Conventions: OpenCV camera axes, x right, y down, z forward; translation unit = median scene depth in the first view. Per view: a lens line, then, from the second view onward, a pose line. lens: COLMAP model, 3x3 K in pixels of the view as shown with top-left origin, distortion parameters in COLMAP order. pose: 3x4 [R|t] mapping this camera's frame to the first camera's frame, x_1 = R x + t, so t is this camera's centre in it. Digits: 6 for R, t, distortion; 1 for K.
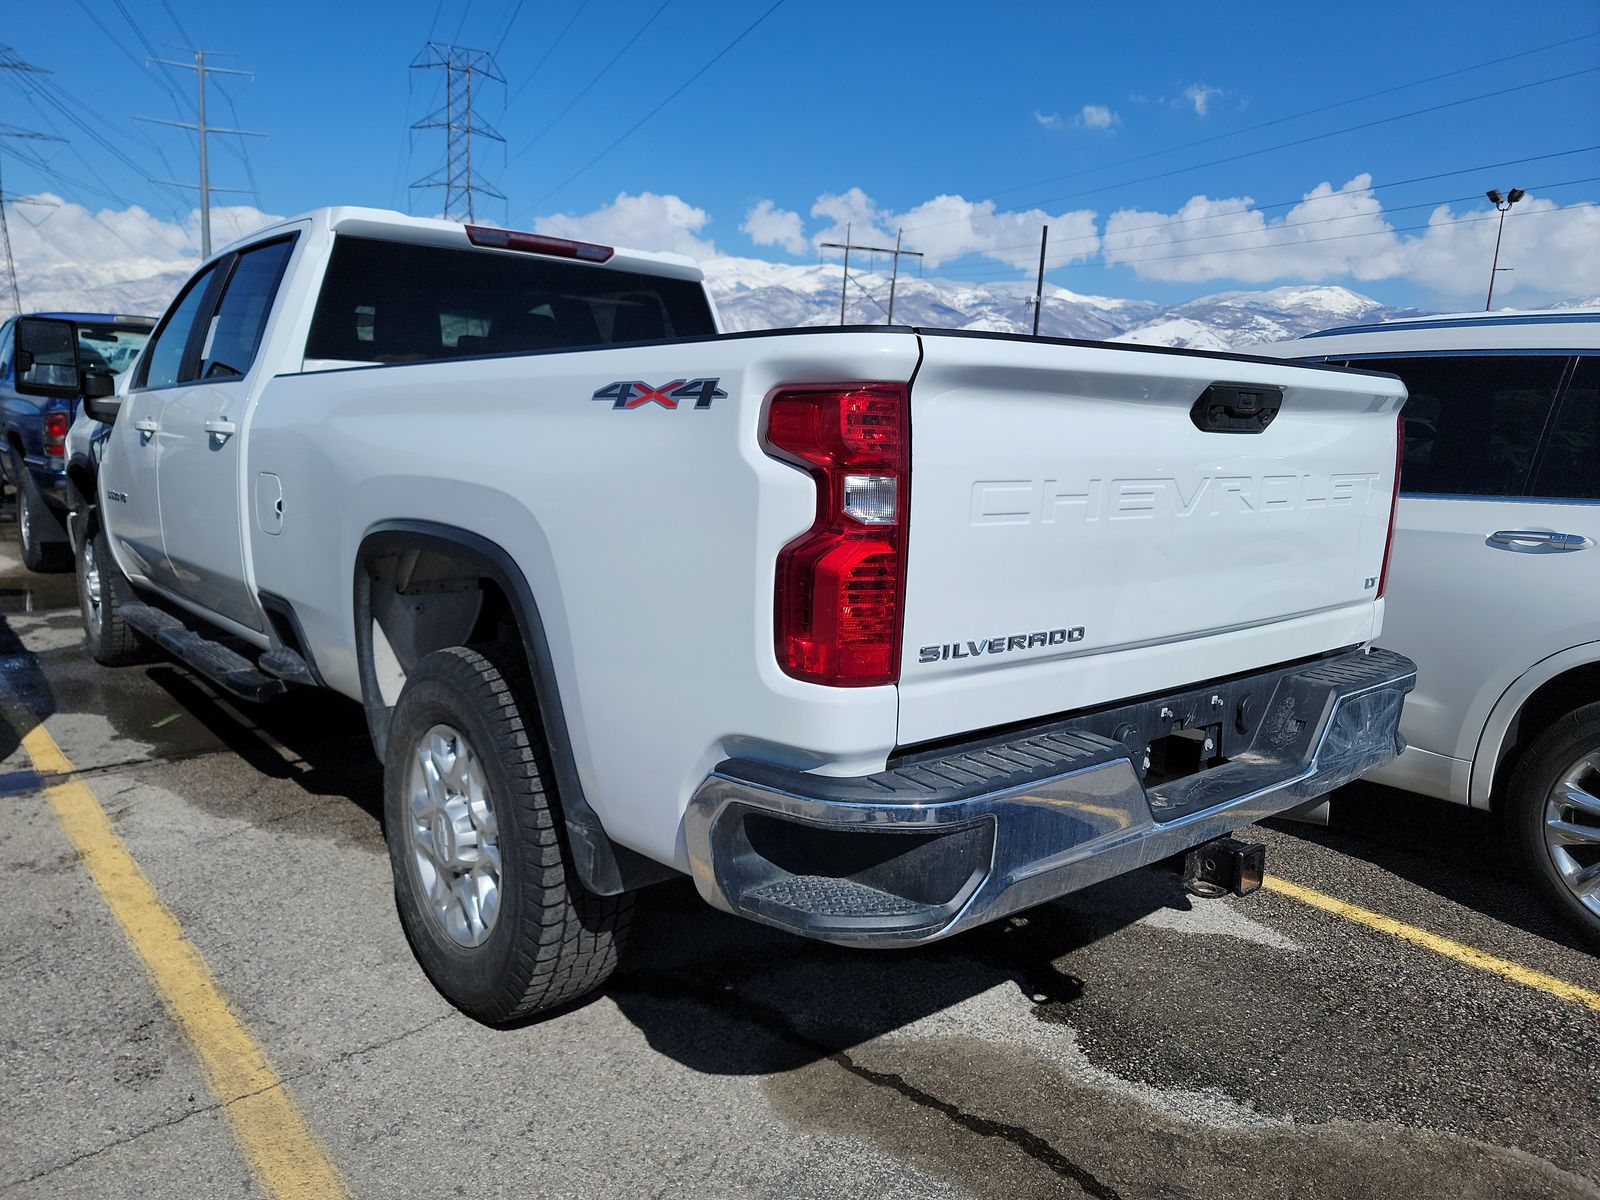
lens RADIAL K [[1115.7, 0, 801.1], [0, 1115.7, 593.8], [0, 0, 1]] dist [0.051180, -0.044463]
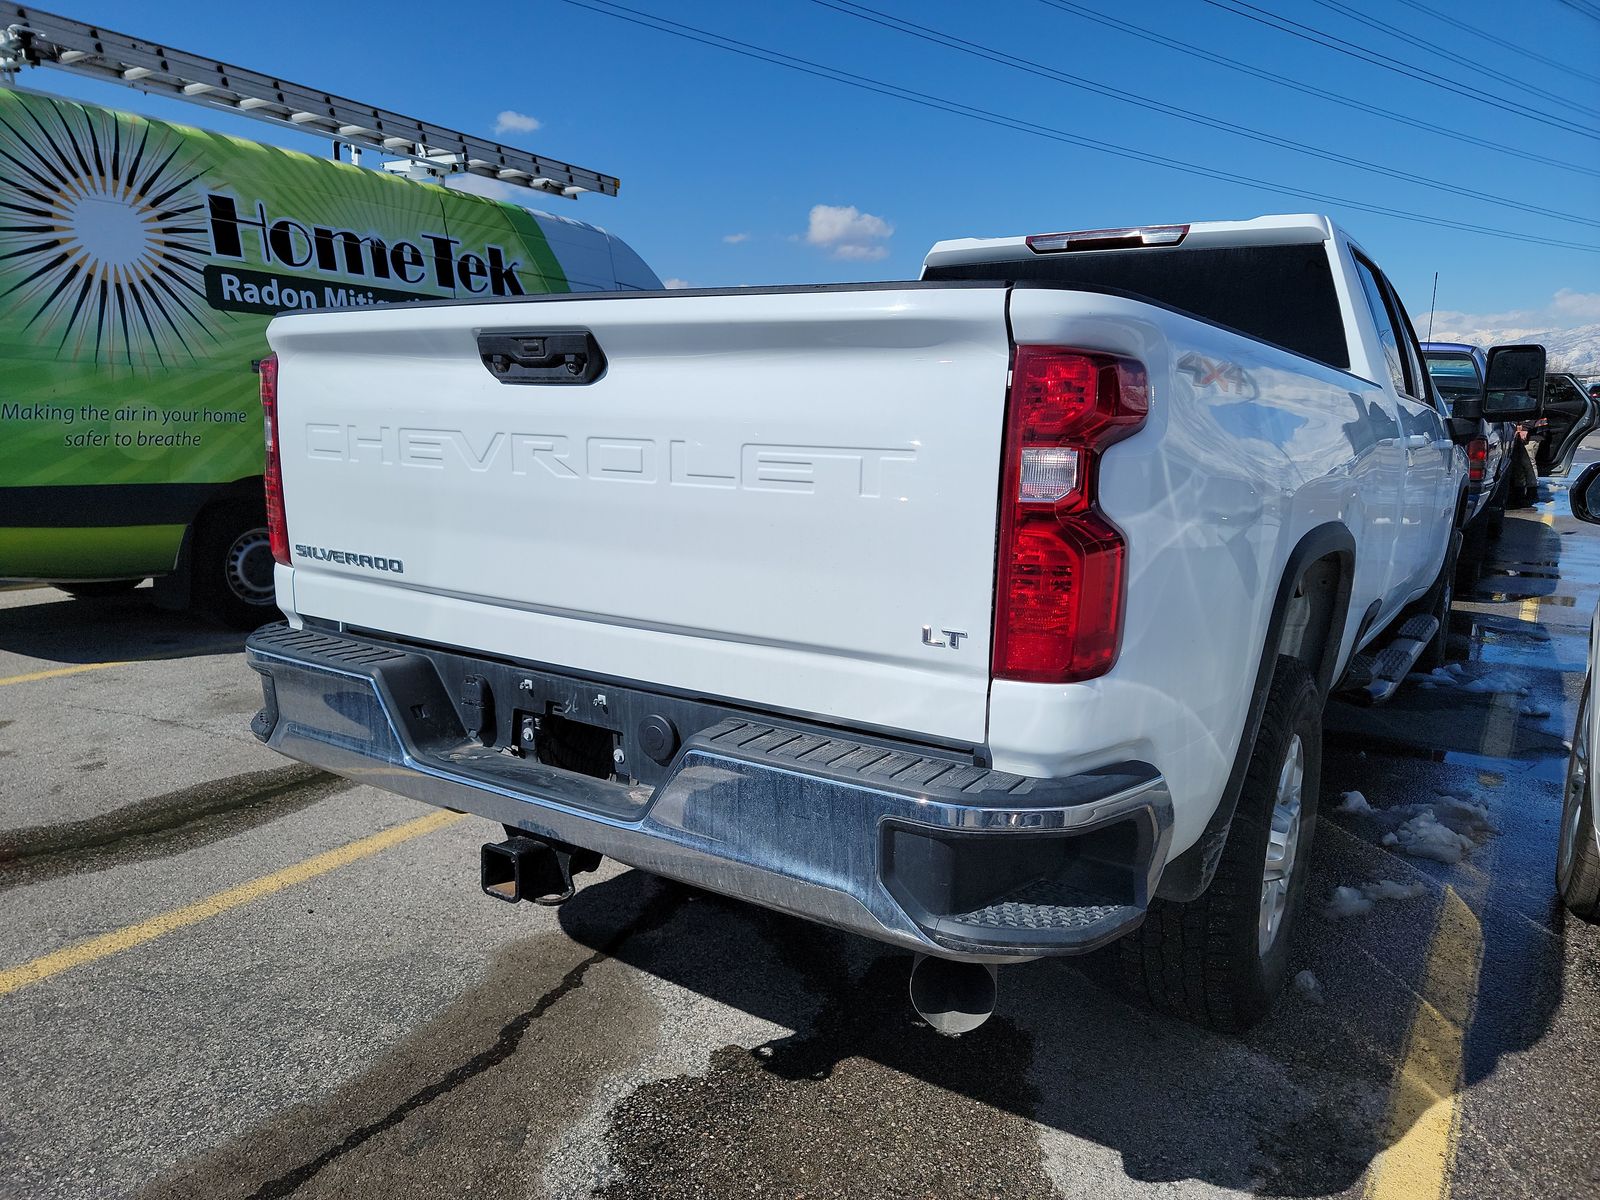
lens RADIAL K [[1115.7, 0, 807.6], [0, 1115.7, 623.1], [0, 0, 1]] dist [0.051180, -0.044463]
pose [[0.288159, 0.149970, -0.945766, 1.220050], [-0.160619, 0.981237, 0.106656, -0.079830], [0.944016, 0.121174, 0.306840, 0.885494]]
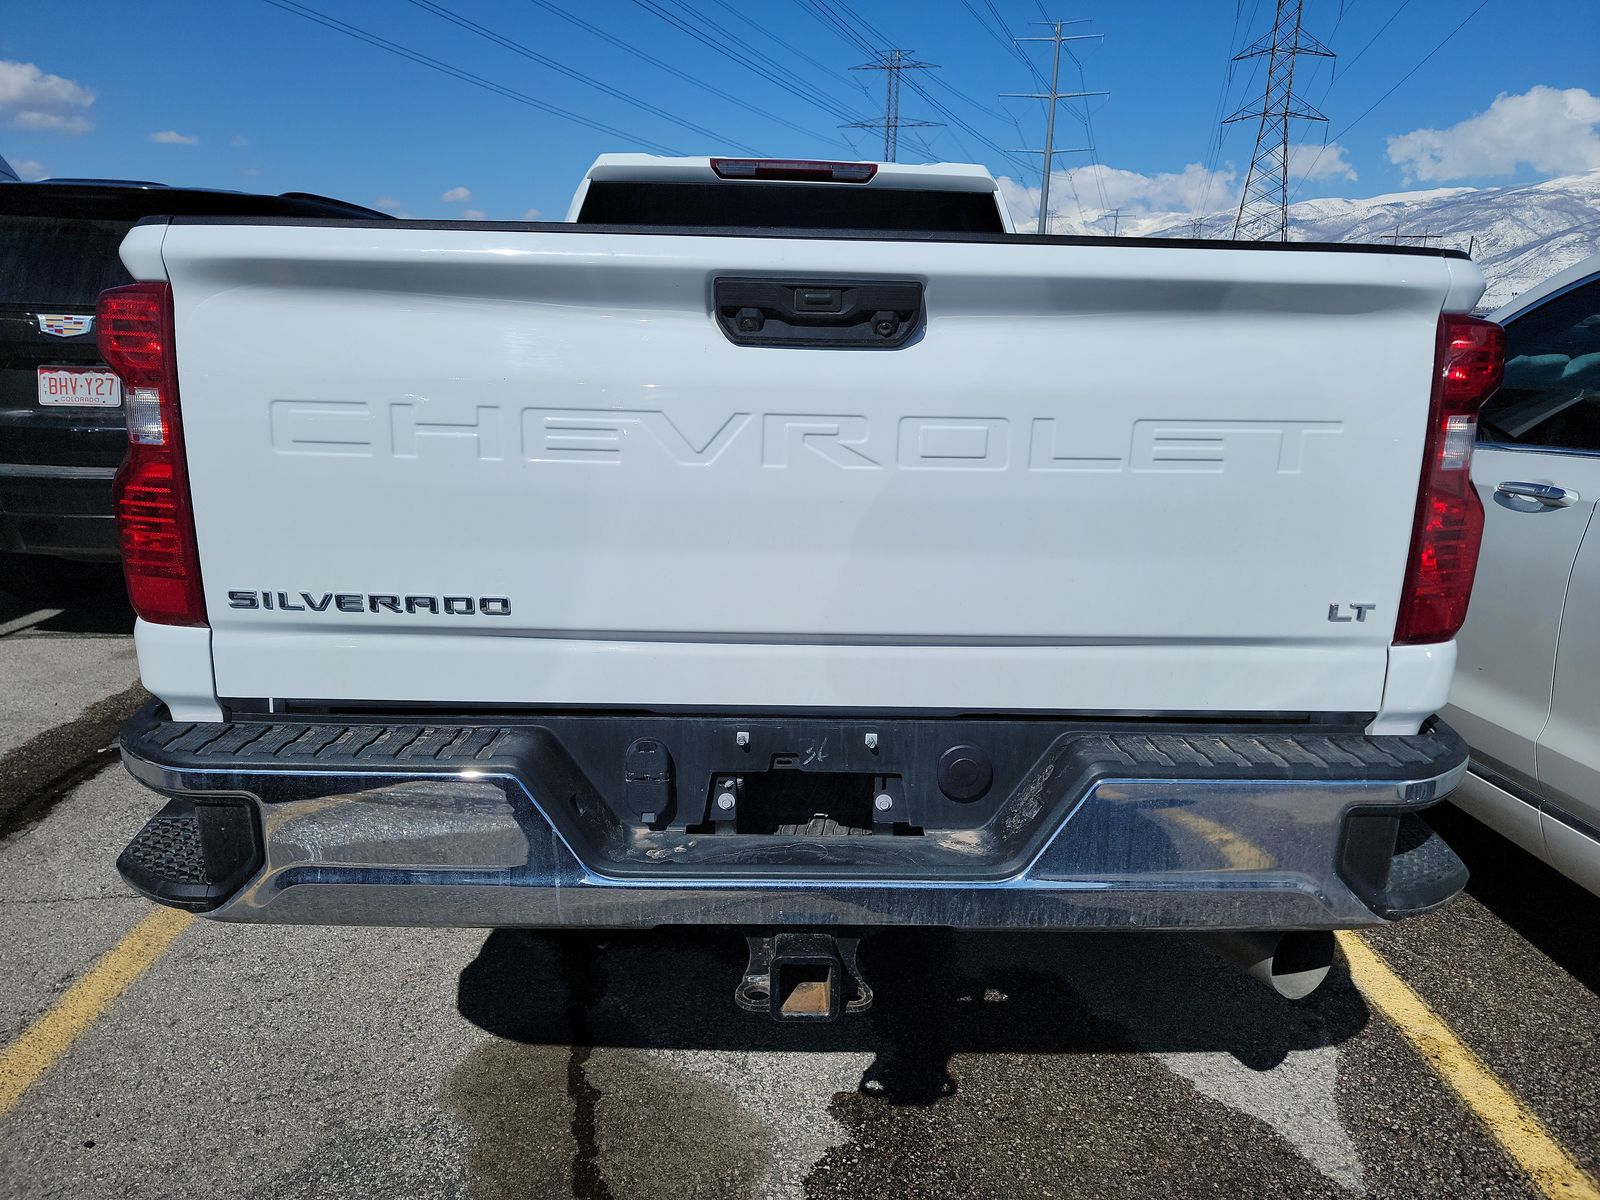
lens RADIAL K [[1115.7, 0, 807.2], [0, 1115.7, 583.8], [0, 0, 1]] dist [0.051180, -0.044463]
pose [[0.781297, 0.116146, -0.613258, 0.751305], [-0.091790, 0.993232, 0.071168, -0.046006], [0.617373, 0.000688, 0.786670, 0.438057]]
